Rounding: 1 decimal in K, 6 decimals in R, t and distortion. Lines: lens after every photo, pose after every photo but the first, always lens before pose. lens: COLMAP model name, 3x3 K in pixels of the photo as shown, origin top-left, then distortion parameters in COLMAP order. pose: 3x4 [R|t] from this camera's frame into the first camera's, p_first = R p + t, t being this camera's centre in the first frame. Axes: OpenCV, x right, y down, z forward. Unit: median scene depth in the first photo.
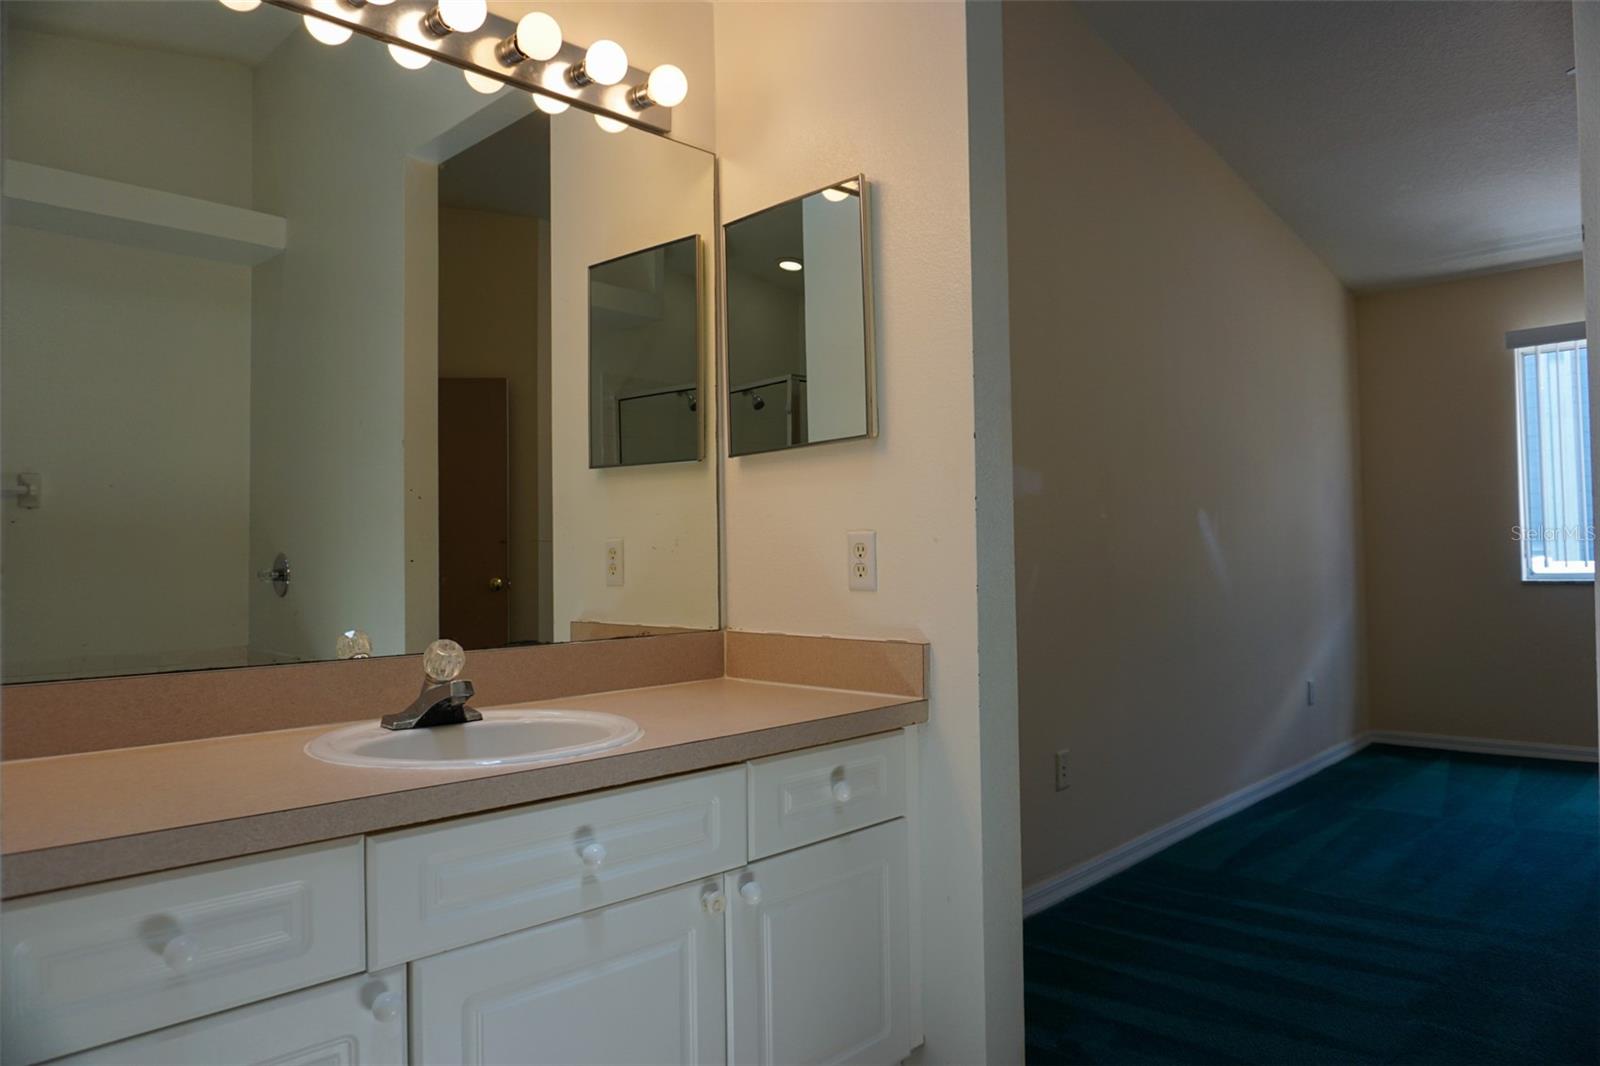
lens RADIAL K [[1062.4, 0, 800.0], [0, 1062.4, 533.0], [0, 0, 1]] dist [-0.033569, 0.003039]
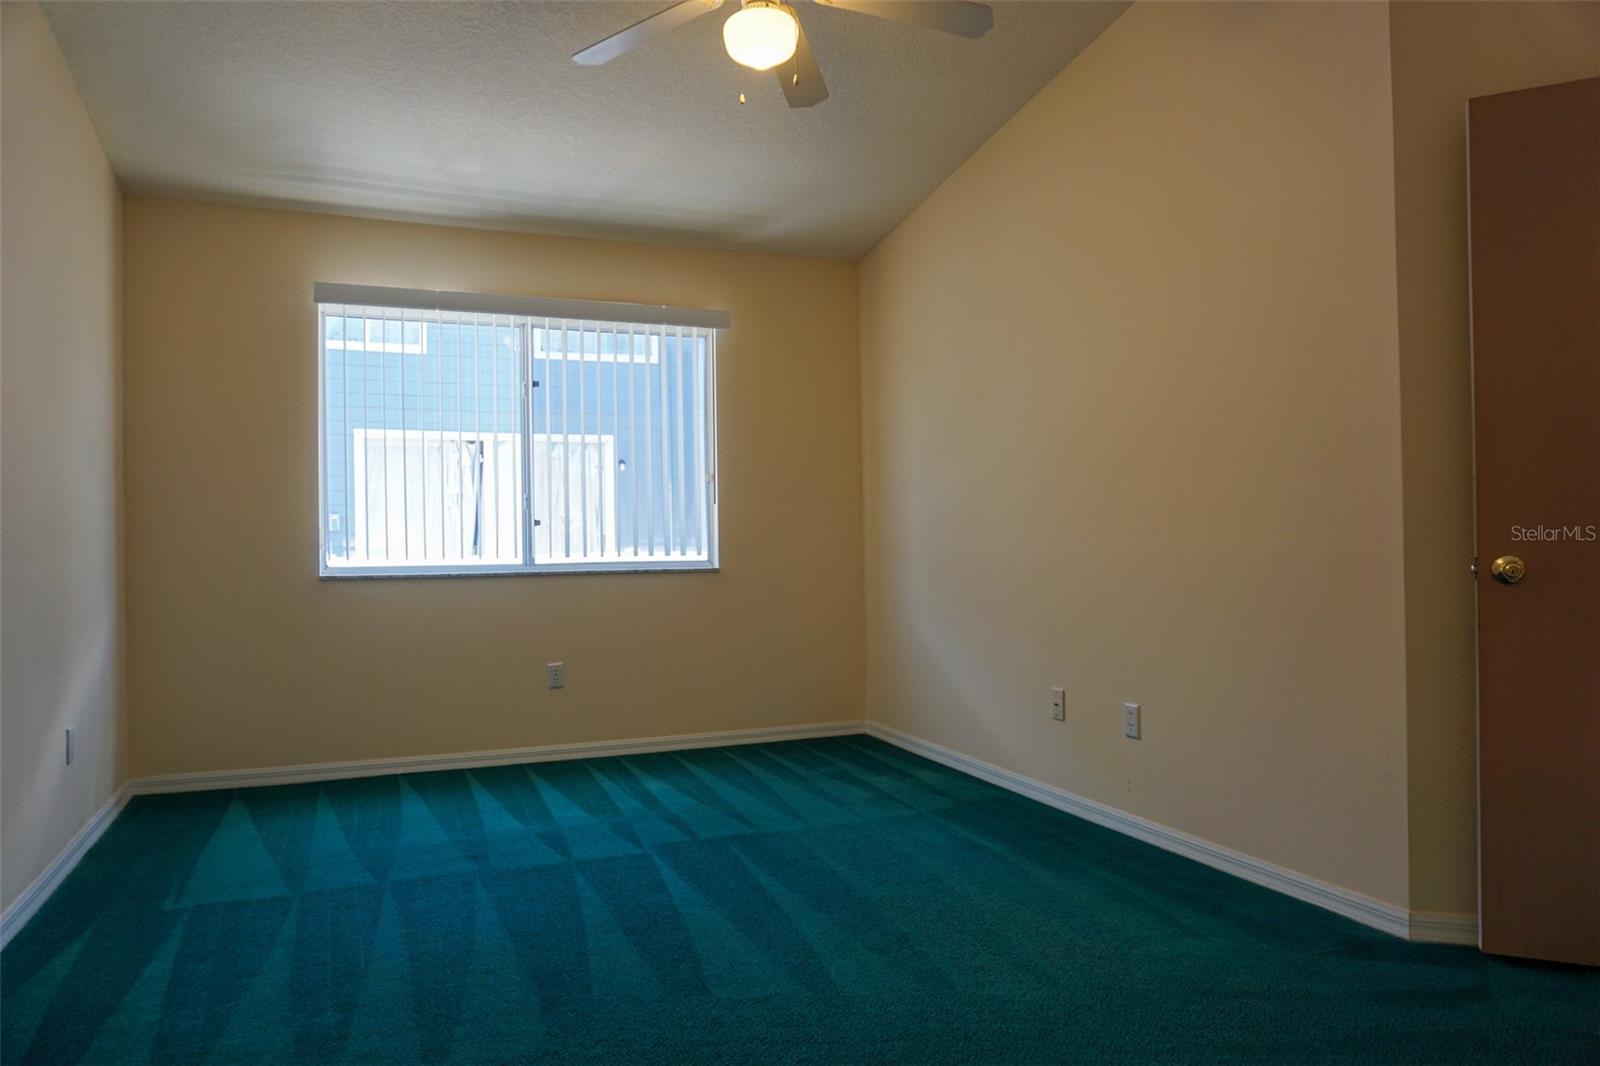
lens RADIAL K [[1090.9, 0, 800.0], [0, 1090.9, 533.0], [0, 0, 1]] dist [-0.001820, 0.000530]
pose [[0.414601, 0.017045, 0.909844, 0.040997], [-0.019514, 0.999761, -0.009837, 0.011612], [-0.909794, -0.013676, 0.414835, 0.278485]]
